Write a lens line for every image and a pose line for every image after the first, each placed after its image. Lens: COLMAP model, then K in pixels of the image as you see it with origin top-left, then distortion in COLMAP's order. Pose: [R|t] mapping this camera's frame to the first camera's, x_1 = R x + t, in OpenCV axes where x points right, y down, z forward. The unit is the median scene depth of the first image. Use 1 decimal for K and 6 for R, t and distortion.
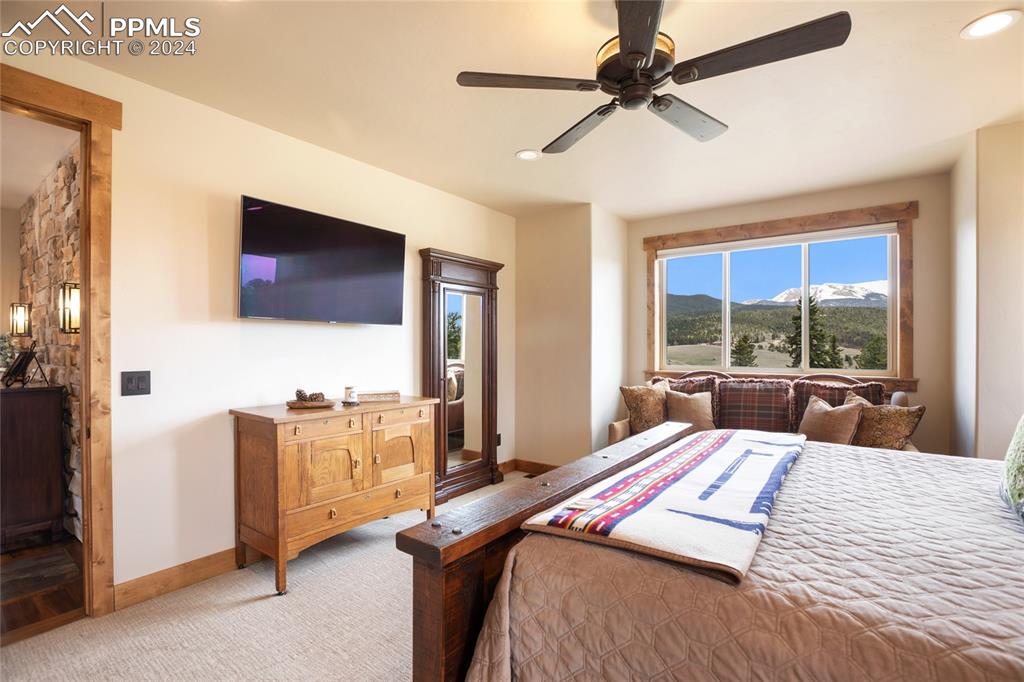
lens RADIAL K [[463.1, 0, 505.2], [0, 463.1, 345.5], [0, 0, 1]] dist [-0.055937, 0.006598]
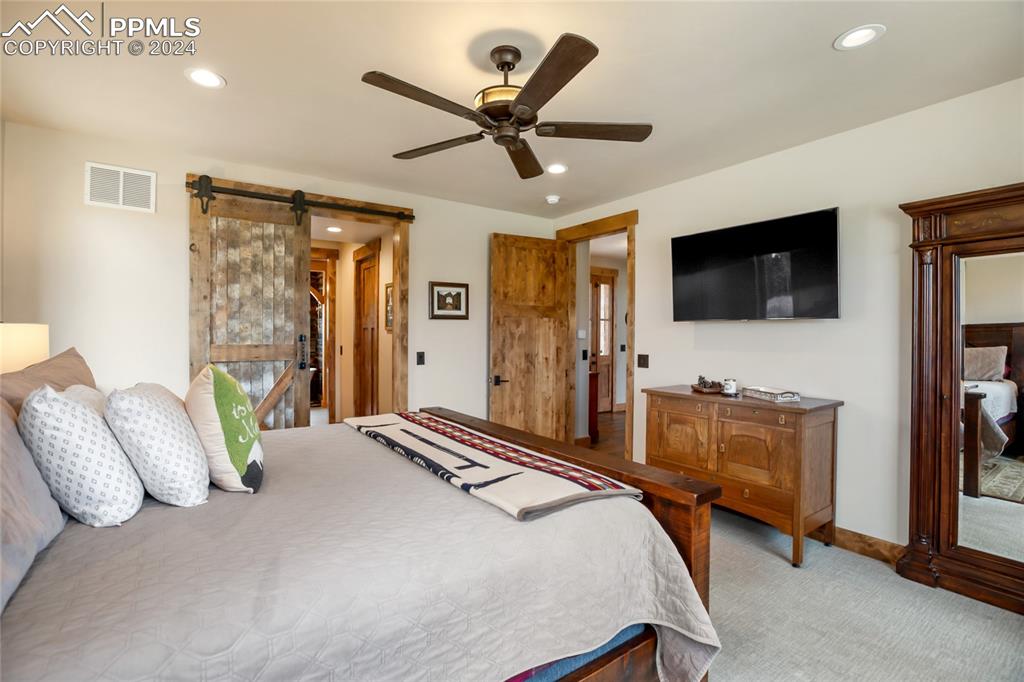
lens RADIAL K [[477.6, 0, 514.3], [0, 477.6, 330.6], [0, 0, 1]] dist [-0.056657, 0.019862]
pose [[-0.312320, -0.010059, -0.949924, 0.959801], [0.000425, 0.999942, -0.010729, -0.015190], [0.949977, -0.003754, -0.312298, 0.930001]]
